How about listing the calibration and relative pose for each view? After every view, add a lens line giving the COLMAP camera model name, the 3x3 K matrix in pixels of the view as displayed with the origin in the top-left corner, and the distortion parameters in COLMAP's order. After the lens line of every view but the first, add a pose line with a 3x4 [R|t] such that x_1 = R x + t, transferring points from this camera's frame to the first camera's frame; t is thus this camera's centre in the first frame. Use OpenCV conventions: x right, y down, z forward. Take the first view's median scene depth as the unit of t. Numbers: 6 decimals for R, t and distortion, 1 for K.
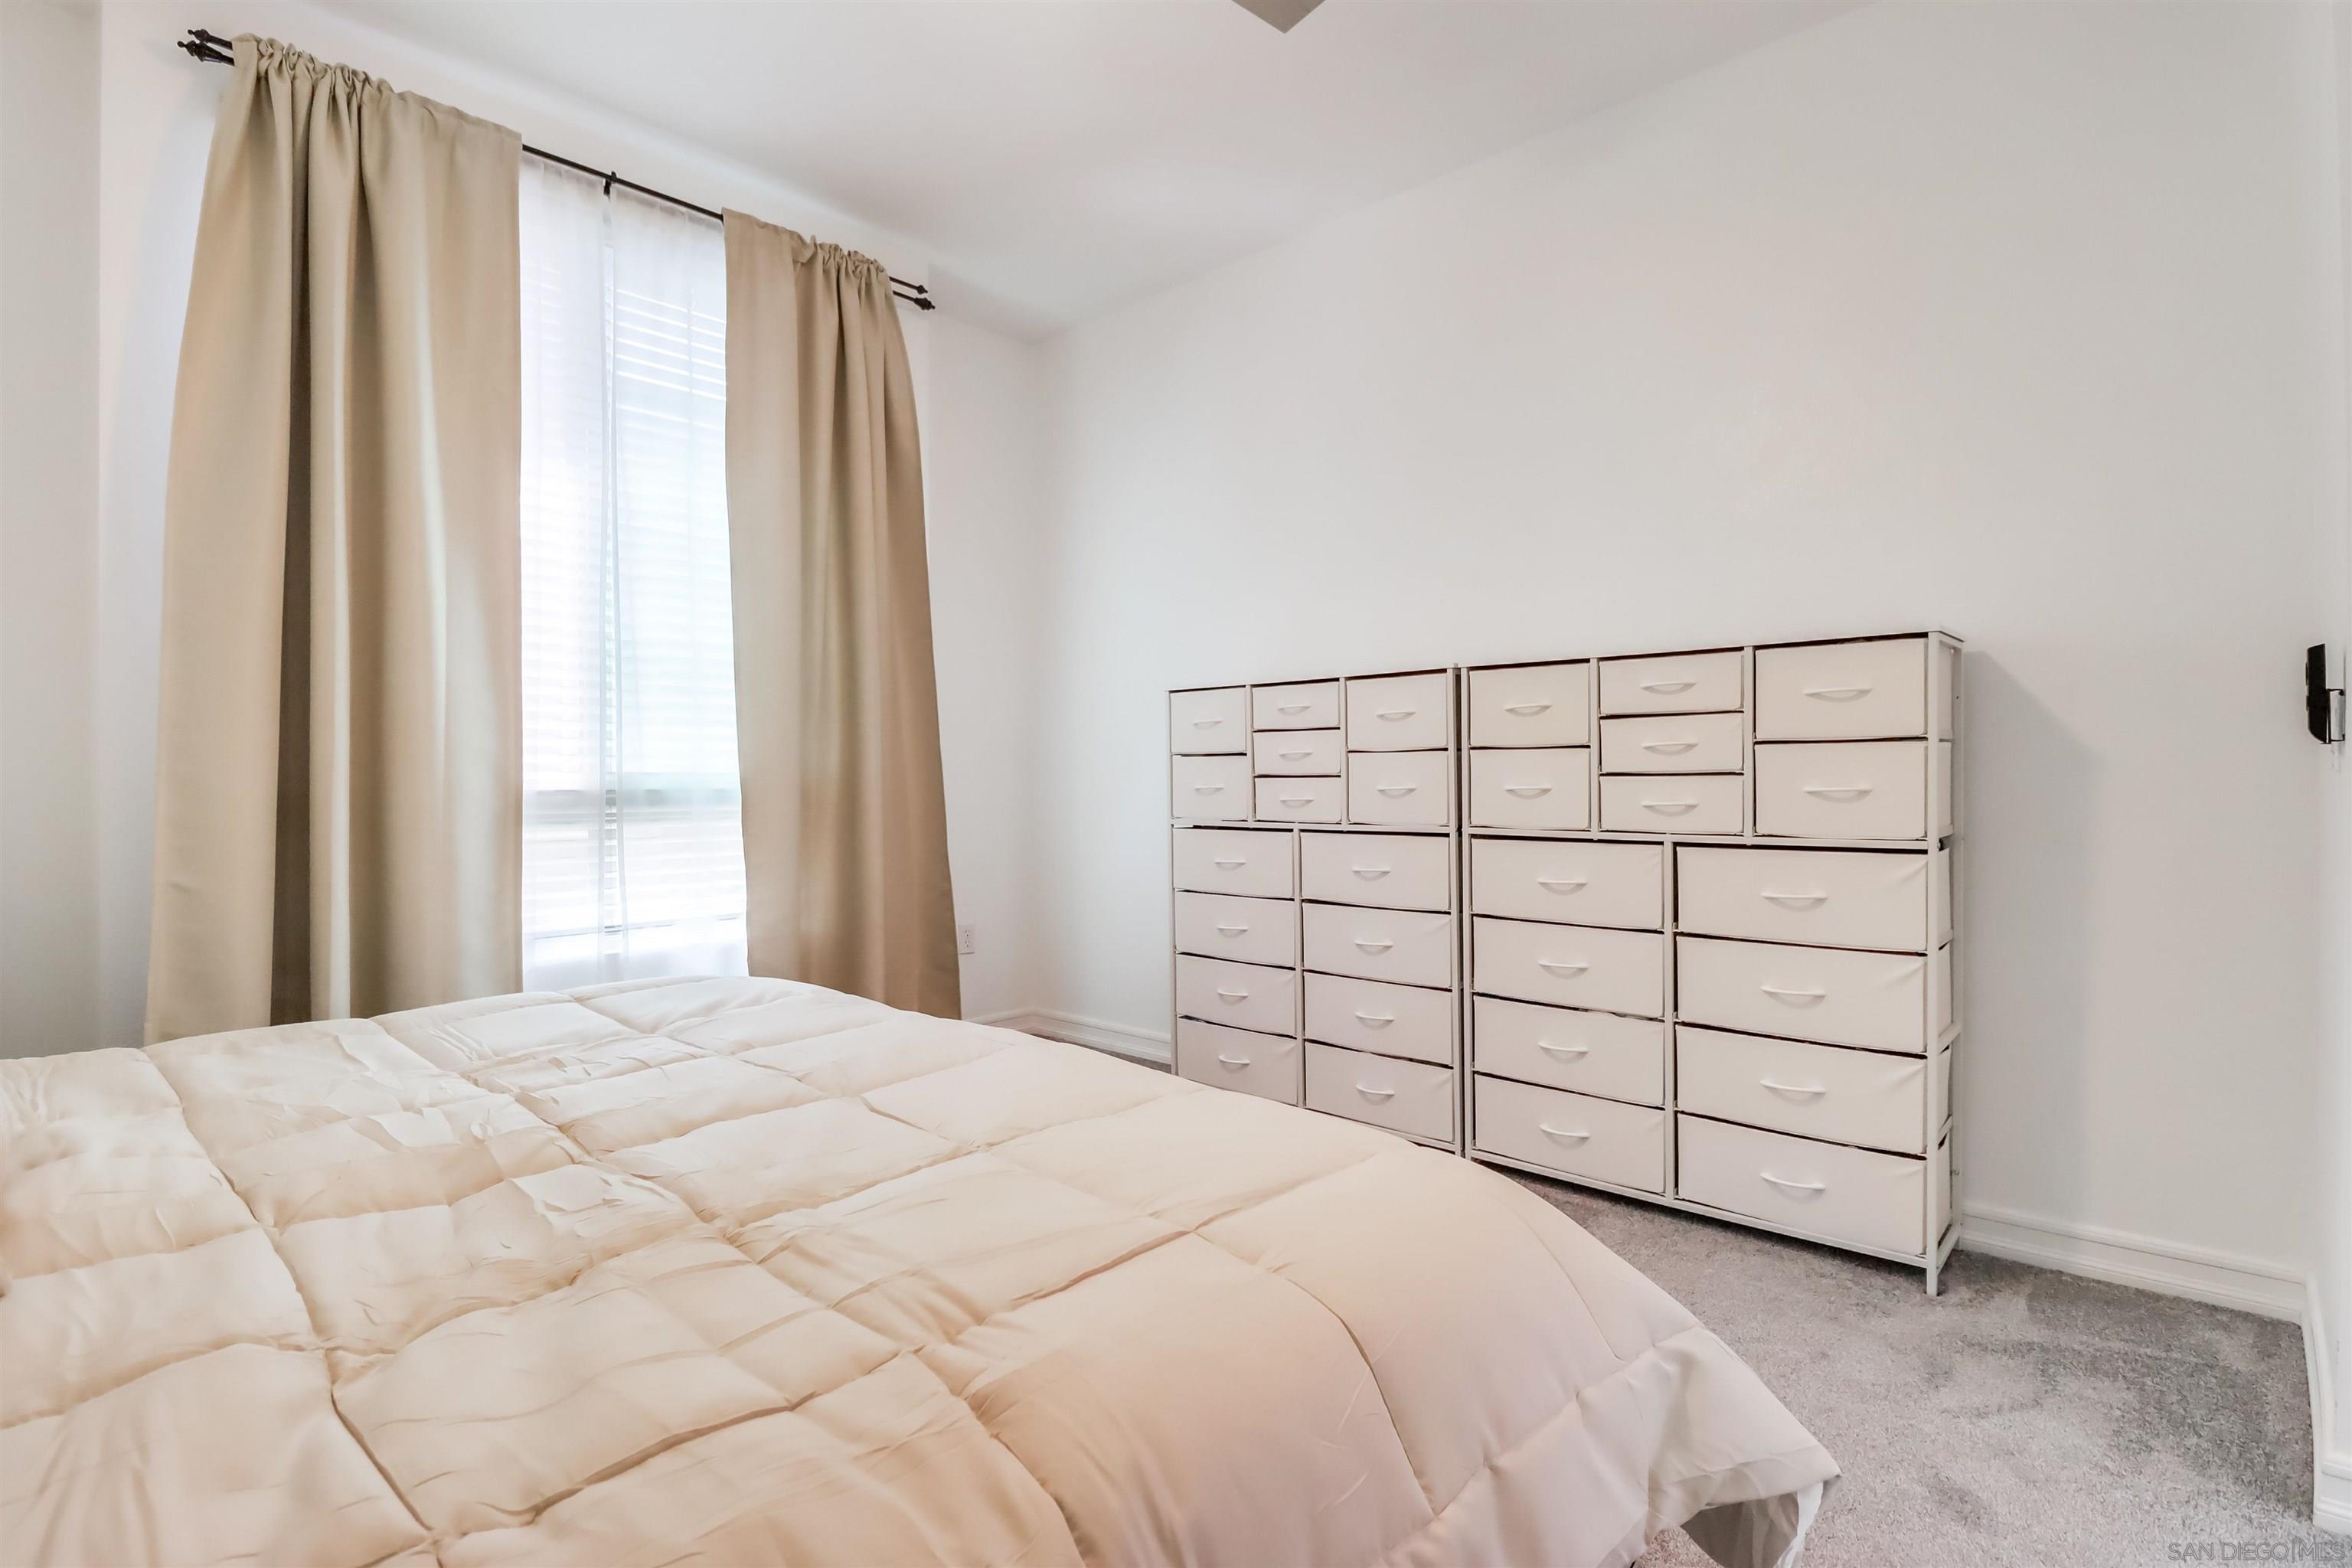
lens RADIAL K [[1128.1, 0, 1157.3], [0, 1128.1, 778.8], [0, 0, 1]] dist [0.001742, -0.014670]
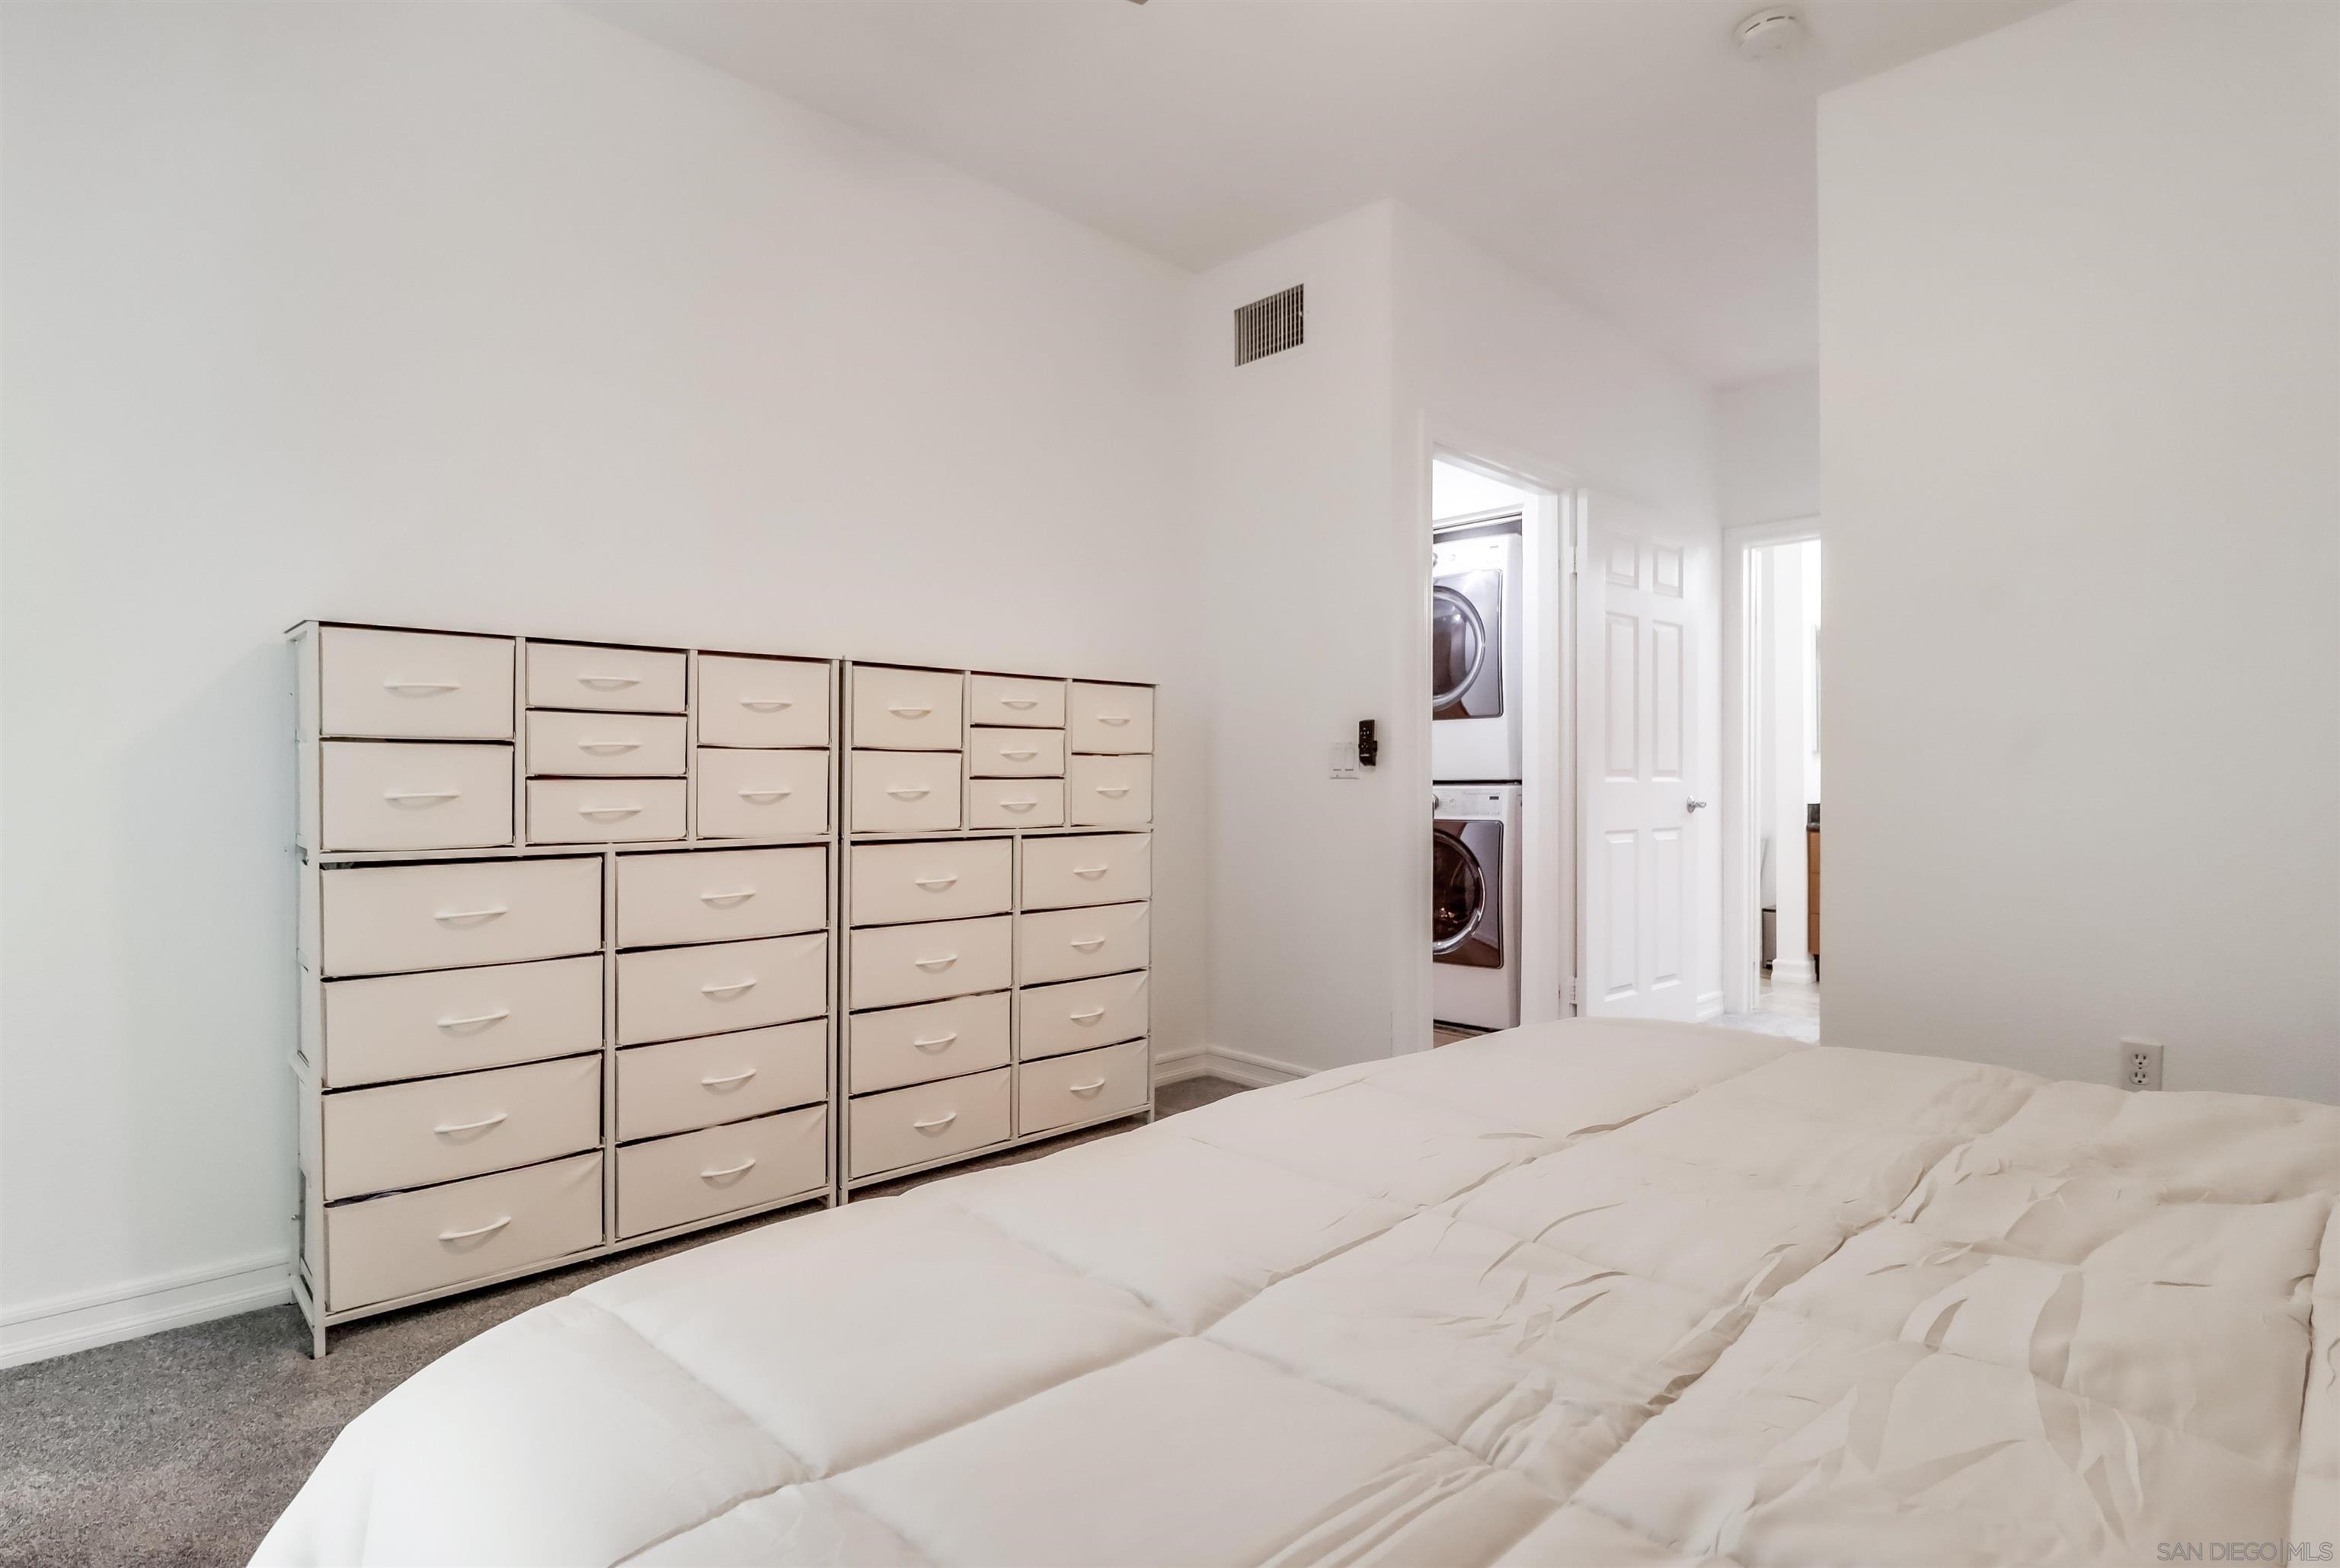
lens RADIAL K [[1270.8, 0, 1170.0], [0, 1270.8, 784.0], [0, 0, 1]] dist [0.002397, 0.000390]
pose [[0.000870, -0.000431, 1.000000, -0.759465], [0.001695, 0.999998, 0.000429, 0.001987], [-0.999998, 0.001694, 0.000871, 0.729996]]
